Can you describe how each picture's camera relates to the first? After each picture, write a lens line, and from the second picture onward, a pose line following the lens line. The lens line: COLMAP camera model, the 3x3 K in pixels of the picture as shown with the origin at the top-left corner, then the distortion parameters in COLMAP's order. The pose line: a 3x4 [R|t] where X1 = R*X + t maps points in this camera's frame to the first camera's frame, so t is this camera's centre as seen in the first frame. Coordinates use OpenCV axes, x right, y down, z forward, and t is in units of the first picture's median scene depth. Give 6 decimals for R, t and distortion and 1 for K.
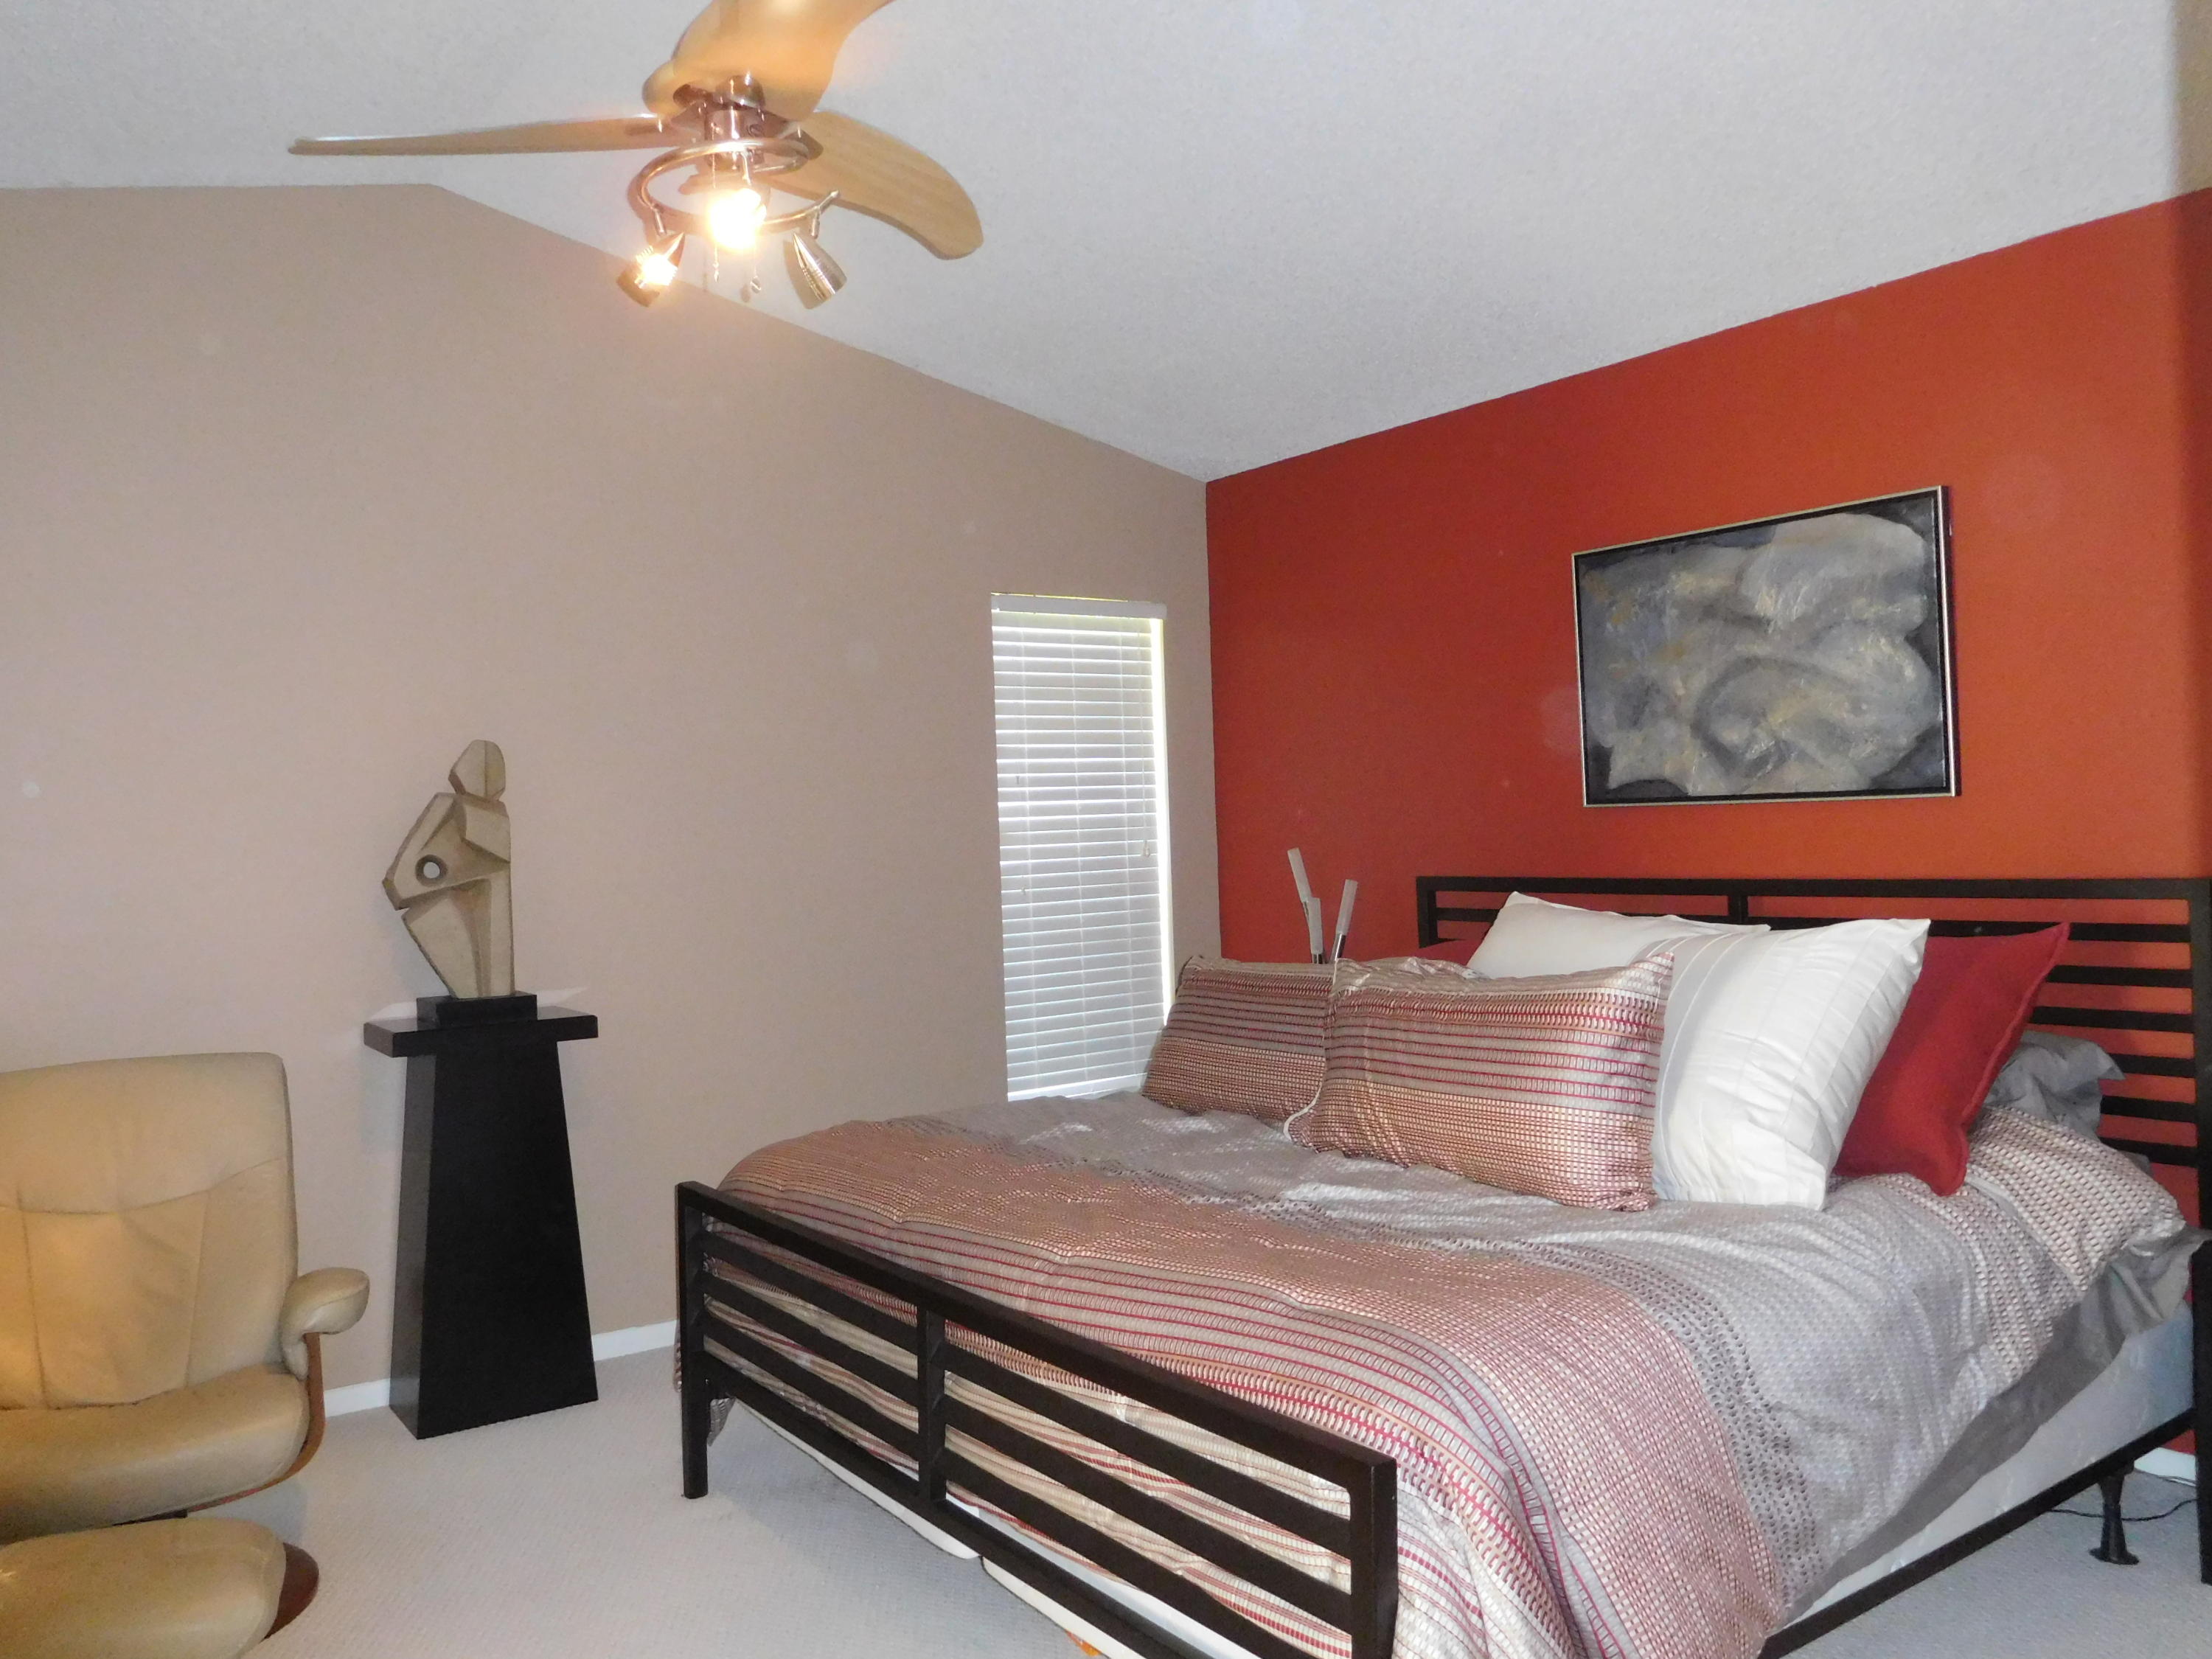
lens RADIAL K [[1650.0, 0, 1112.4], [0, 1650.0, 841.9], [0, 0, 1]] dist [-0.021456, -0.000374]
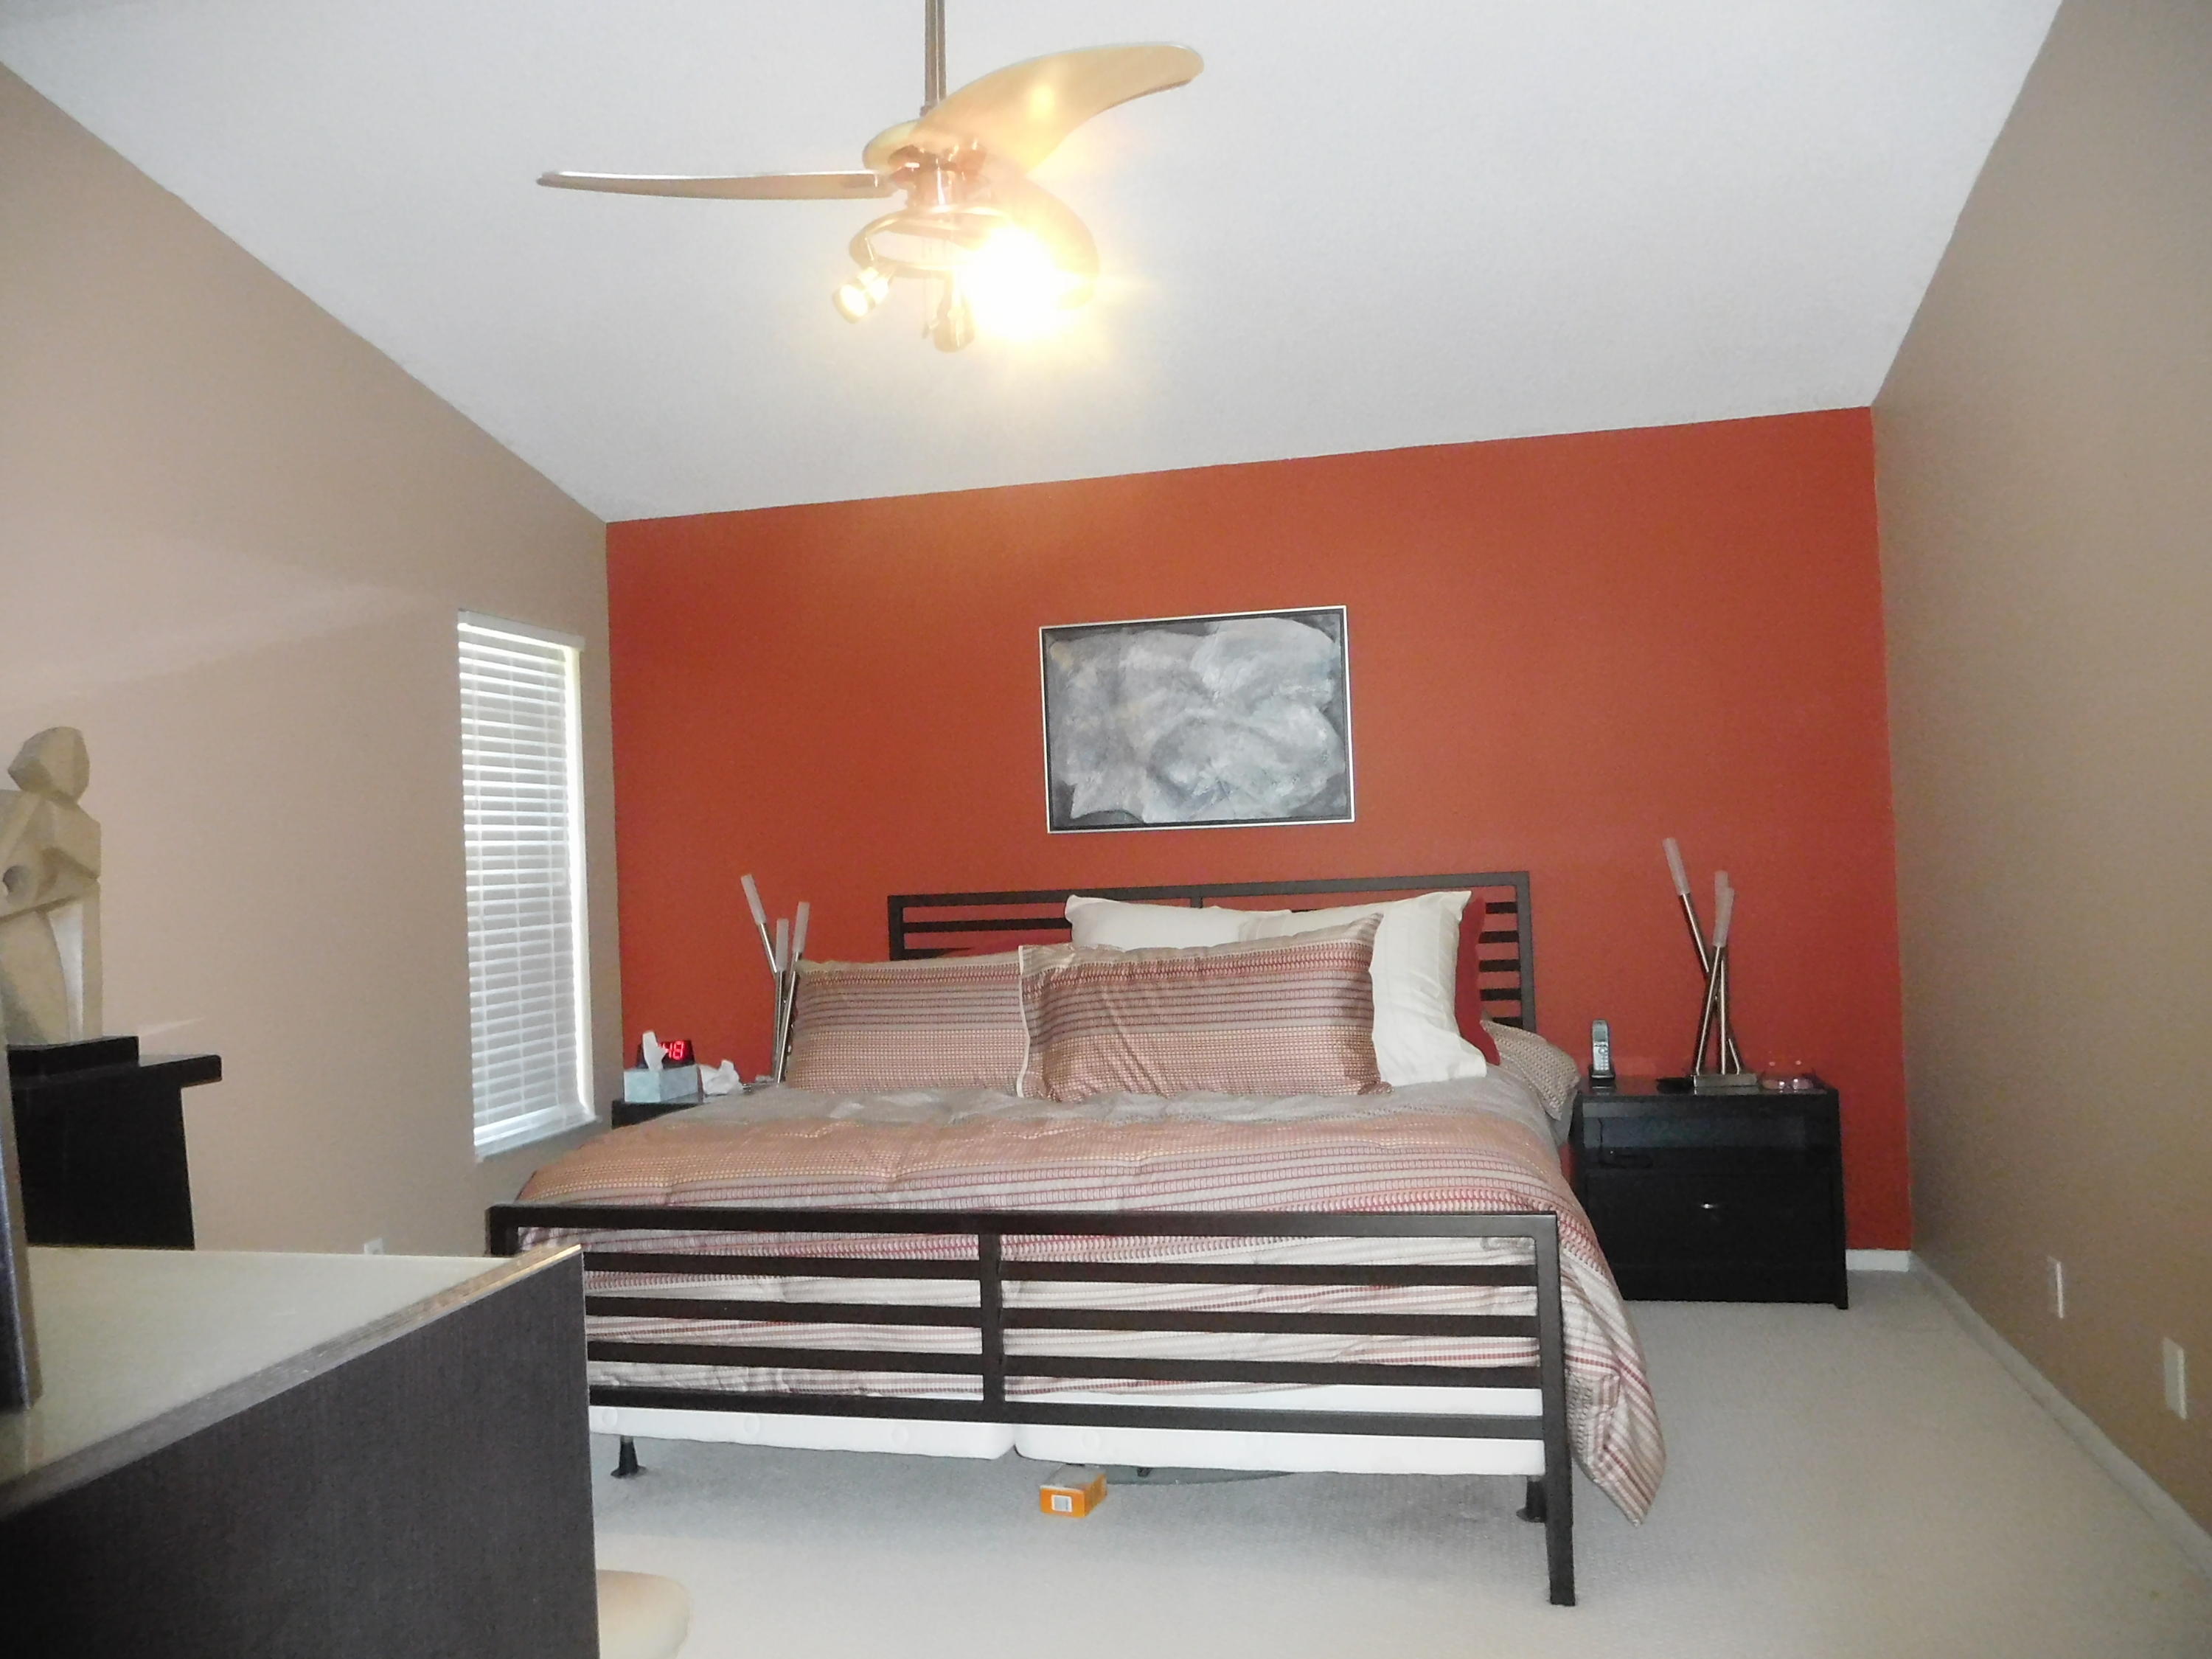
lens RADIAL K [[1640.9, 0, 1137.8], [0, 1640.9, 833.1], [0, 0, 1]] dist [0.004622, 0.001259]
pose [[0.750347, 0.013082, 0.660915, -0.525998], [0.018881, 0.998972, -0.041208, 0.034911], [-0.660775, 0.043399, 0.749329, 0.039786]]
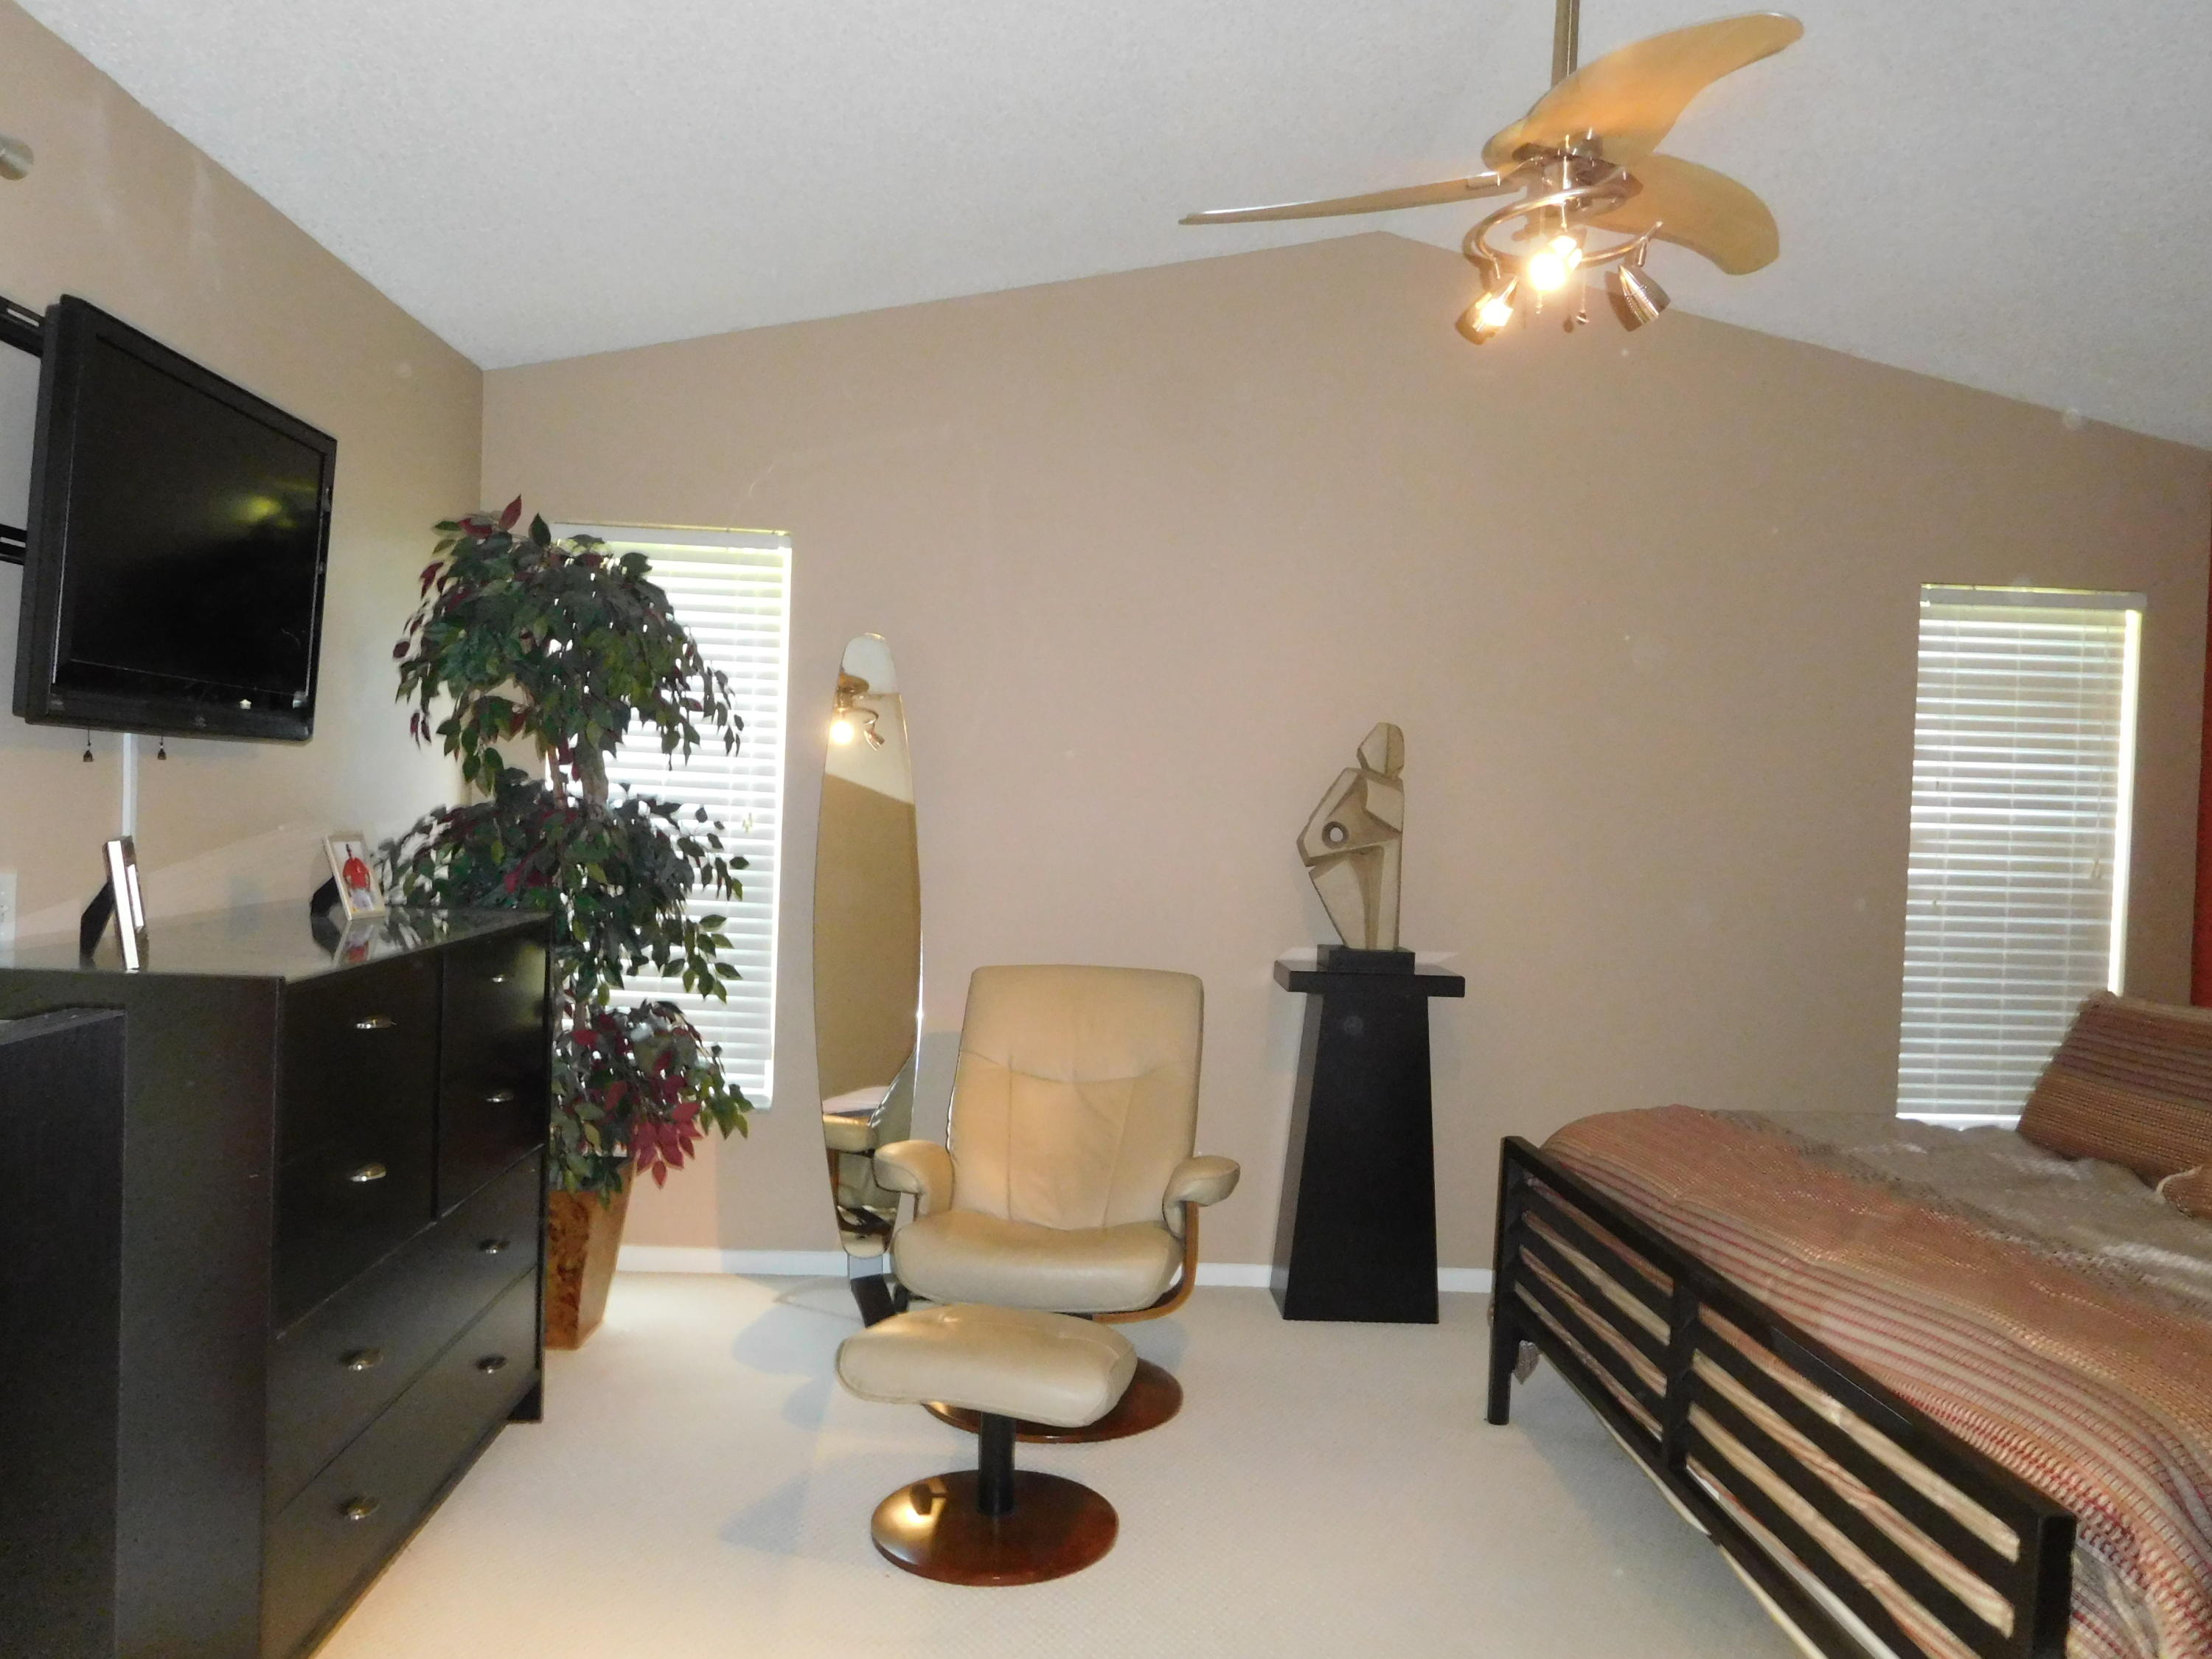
lens RADIAL K [[1650.0, 0, 1112.4], [0, 1650.0, 841.9], [0, 0, 1]] dist [-0.021456, -0.000374]
pose [[0.829103, 0.073484, -0.554246, 0.095461], [-0.067865, 0.997222, 0.030696, -0.002346], [0.554962, 0.012164, 0.831787, -0.046361]]
